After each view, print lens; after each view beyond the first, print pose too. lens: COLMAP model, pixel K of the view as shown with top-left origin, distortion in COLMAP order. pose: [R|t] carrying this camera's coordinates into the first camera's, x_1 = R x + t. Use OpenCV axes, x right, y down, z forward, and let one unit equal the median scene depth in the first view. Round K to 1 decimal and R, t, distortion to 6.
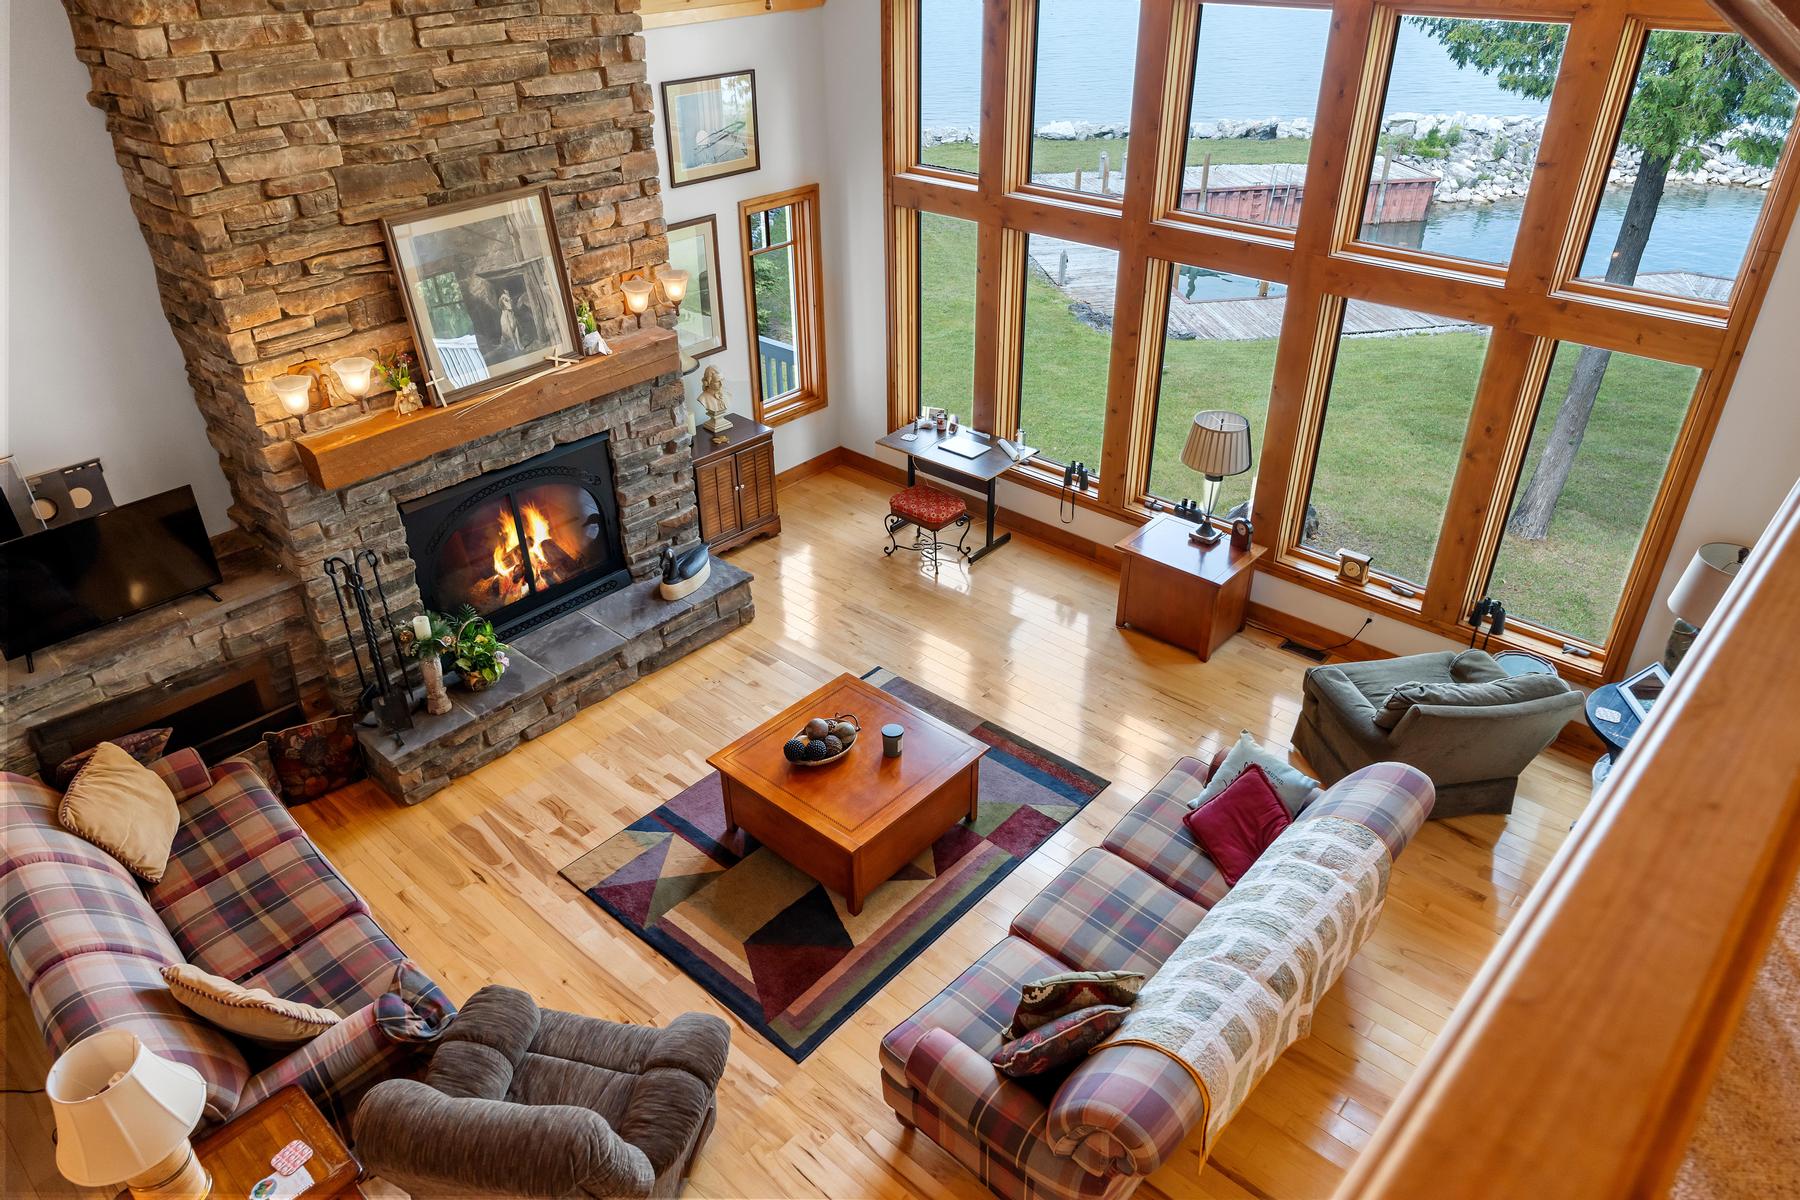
lens RADIAL K [[1211.0, 0, 900.8], [0, 1211.0, 604.7], [0, 0, 1]] dist [0.004972, 0.008401]
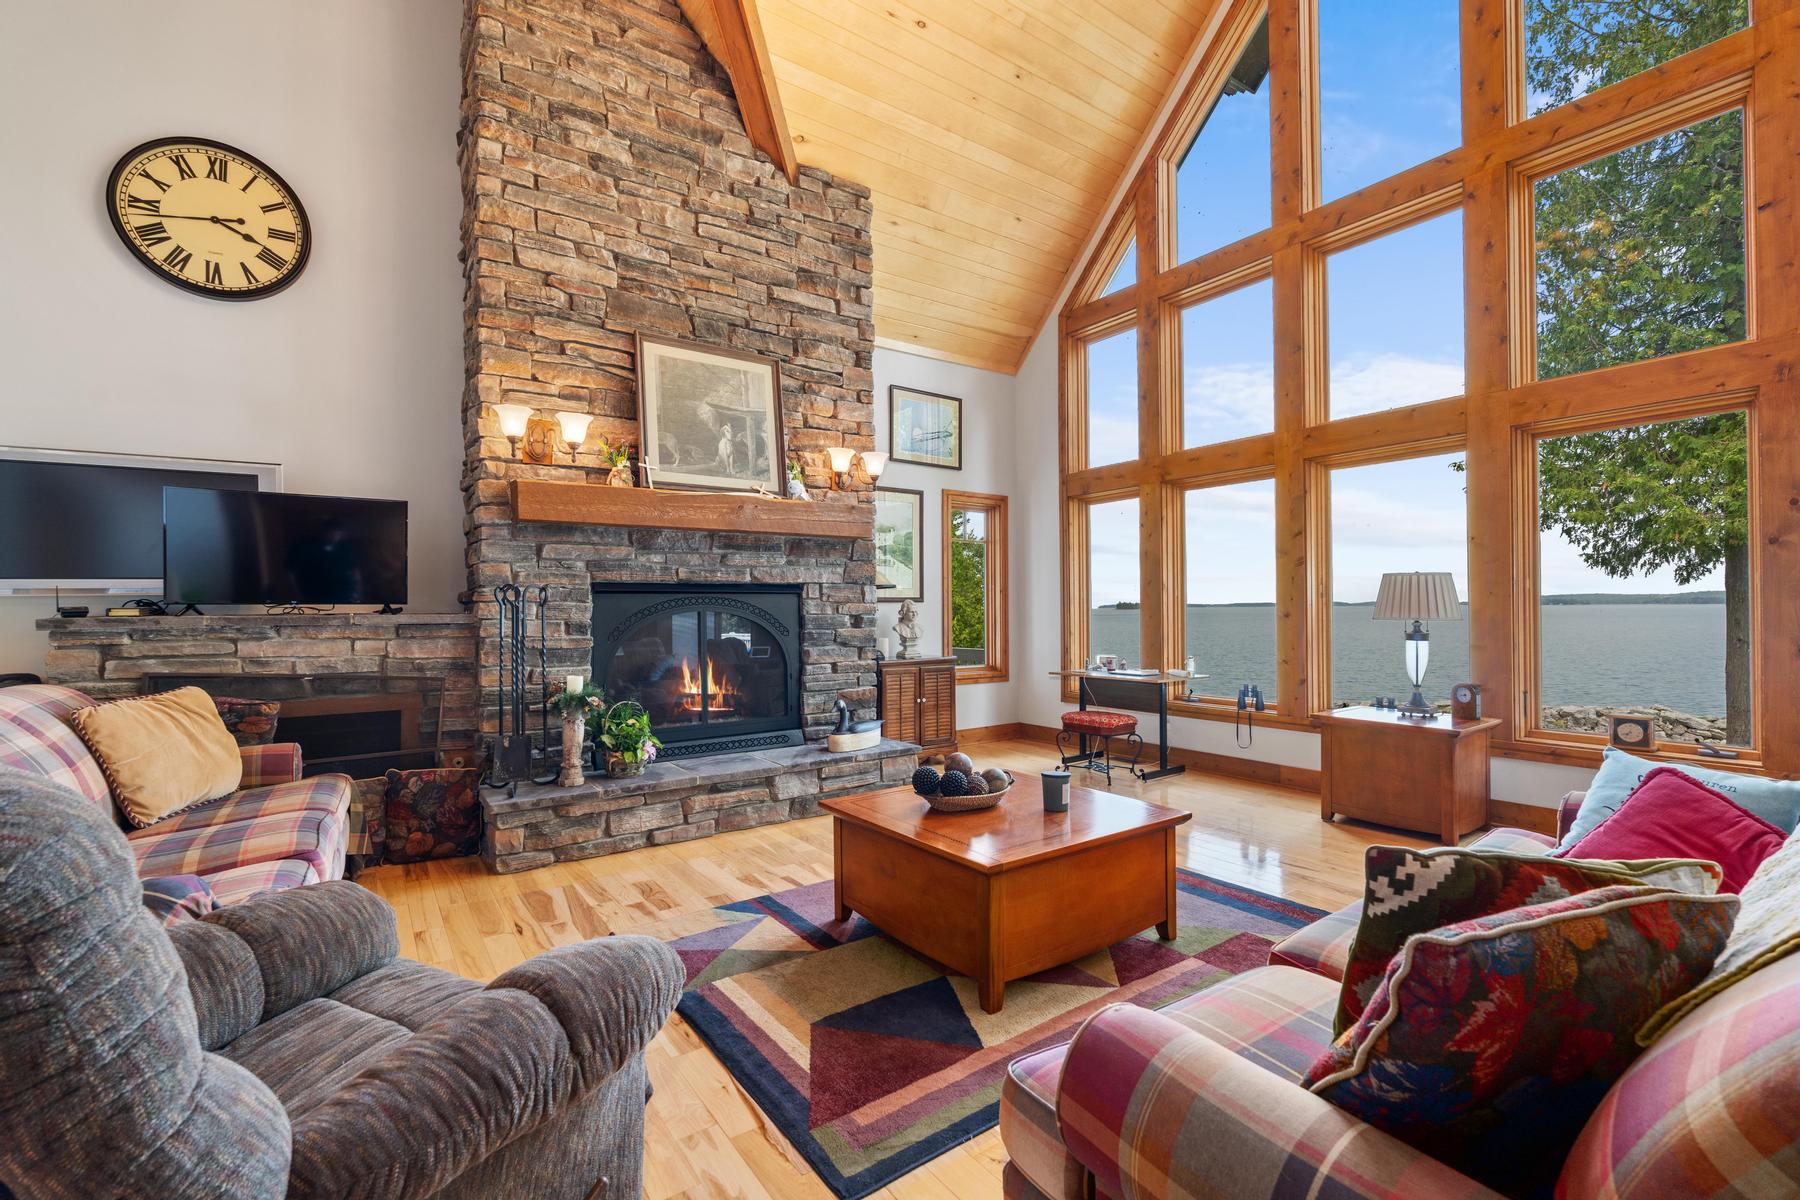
lens RADIAL K [[792.2, 0, 900.8], [0, 792.2, 600.7], [0, 0, 1]] dist [-0.002717, 0.000332]
pose [[0.975830, 0.000561, -0.218529, 0.006586], [-0.115590, 0.849980, -0.513977, 0.262397], [0.185457, 0.526814, 0.829502, 0.477267]]
